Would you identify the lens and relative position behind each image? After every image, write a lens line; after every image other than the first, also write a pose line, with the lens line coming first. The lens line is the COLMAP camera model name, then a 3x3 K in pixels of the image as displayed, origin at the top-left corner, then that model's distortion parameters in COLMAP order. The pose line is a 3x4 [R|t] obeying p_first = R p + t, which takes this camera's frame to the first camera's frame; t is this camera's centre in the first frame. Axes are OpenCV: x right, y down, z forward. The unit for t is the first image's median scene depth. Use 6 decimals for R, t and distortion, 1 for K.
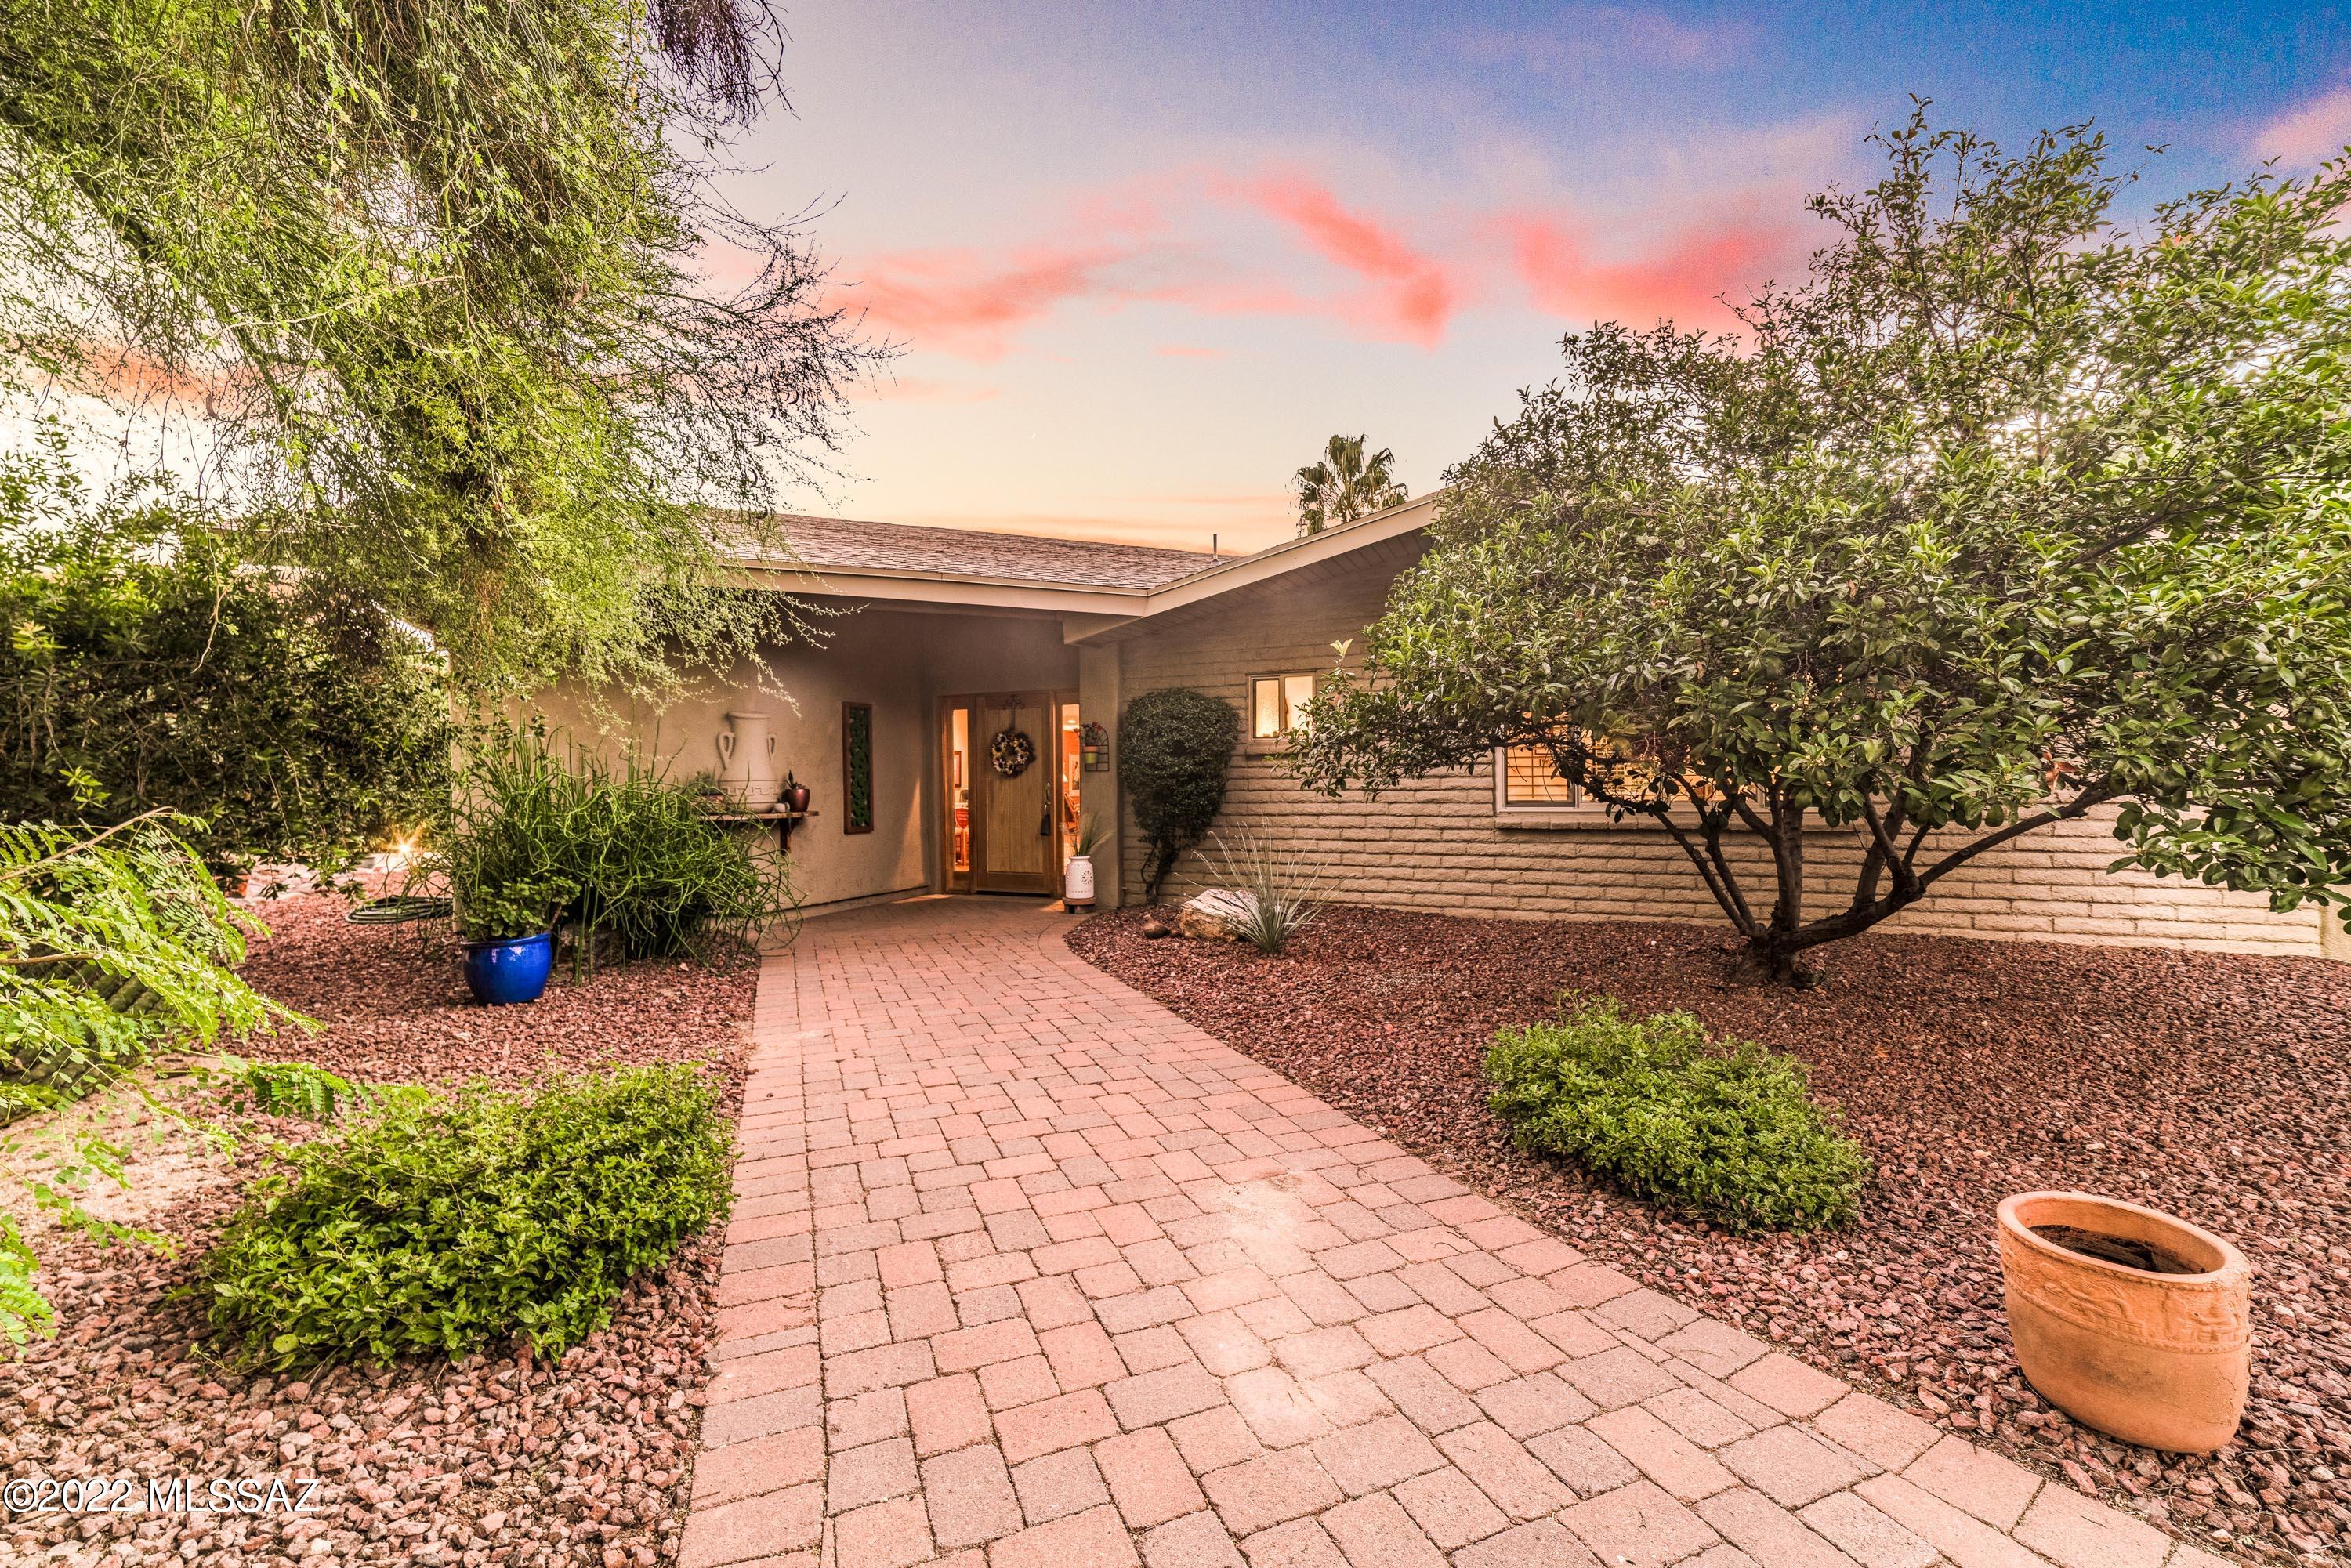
lens RADIAL K [[914.6, 0, 1175.5], [0, 914.6, 784.0], [0, 0, 1]] dist [-0.000025, -0.000013]
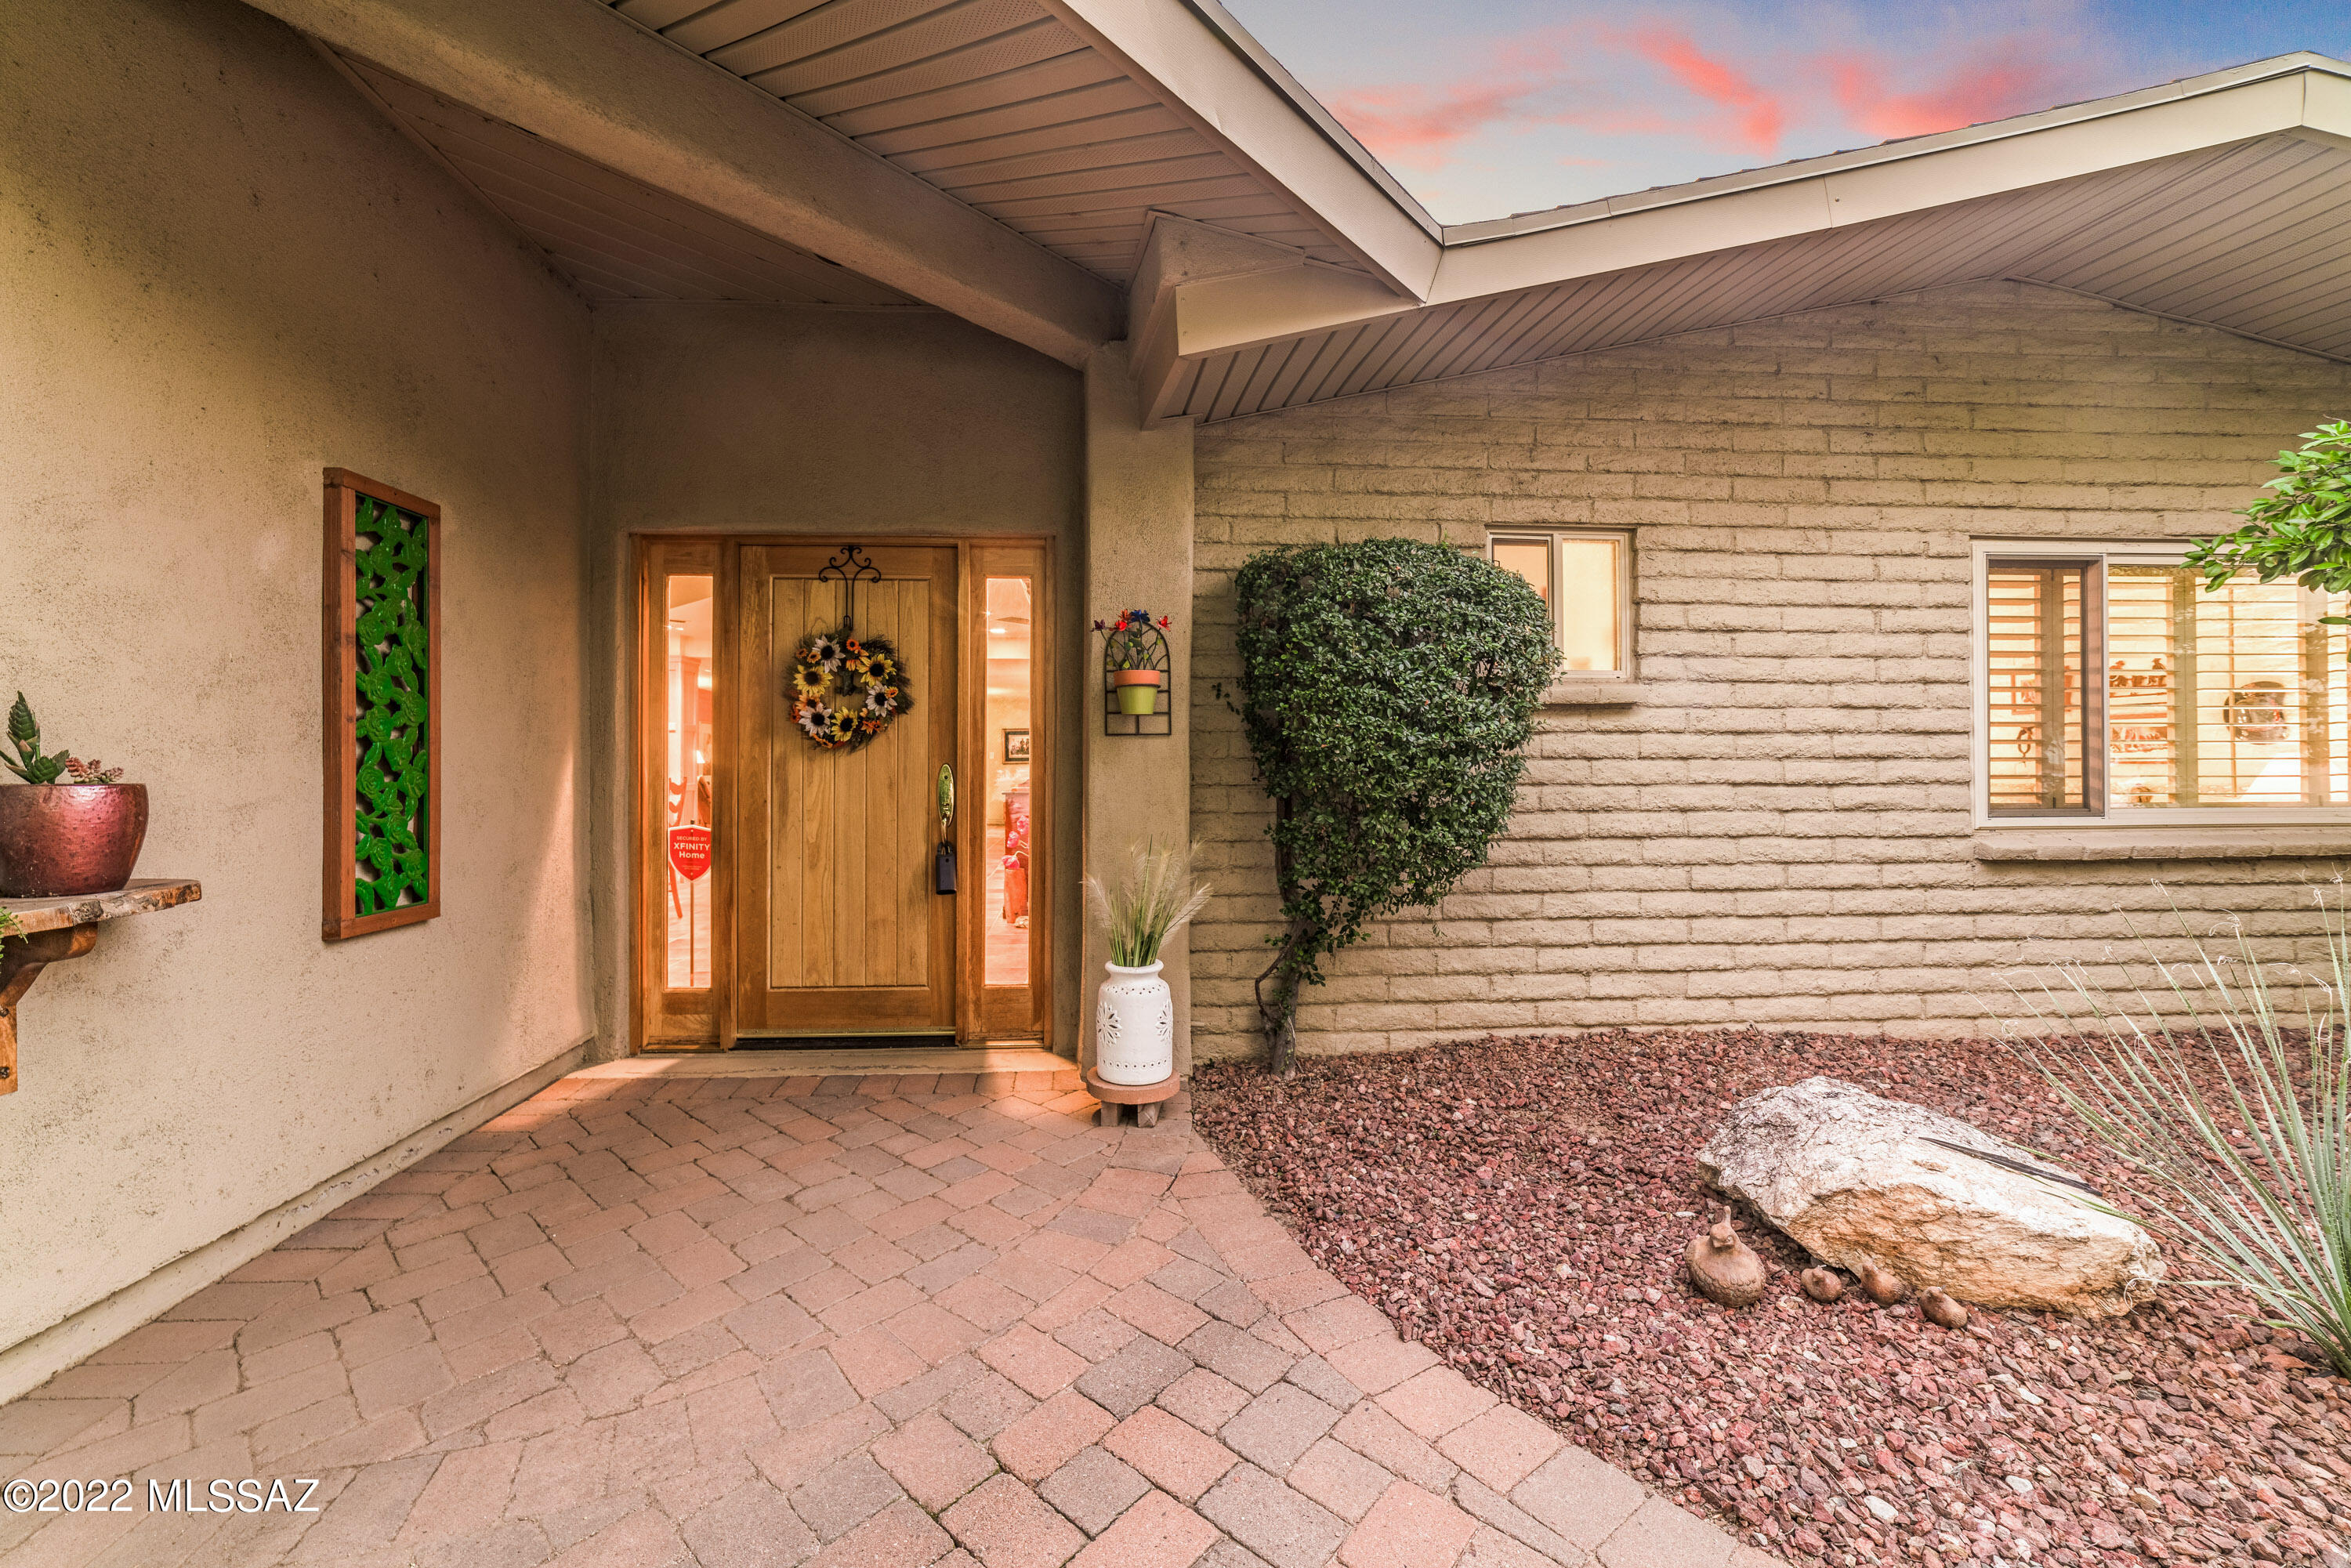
lens RADIAL K [[931.4, 0, 1166.9], [0, 931.4, 762.9], [0, 0, 1]] dist [-0.000221, -0.000066]
pose [[0.909264, 0.008131, 0.416141, -0.263478], [-0.004884, 0.999949, -0.008866, 0.001073], [-0.416192, 0.006029, 0.909257, 0.677163]]
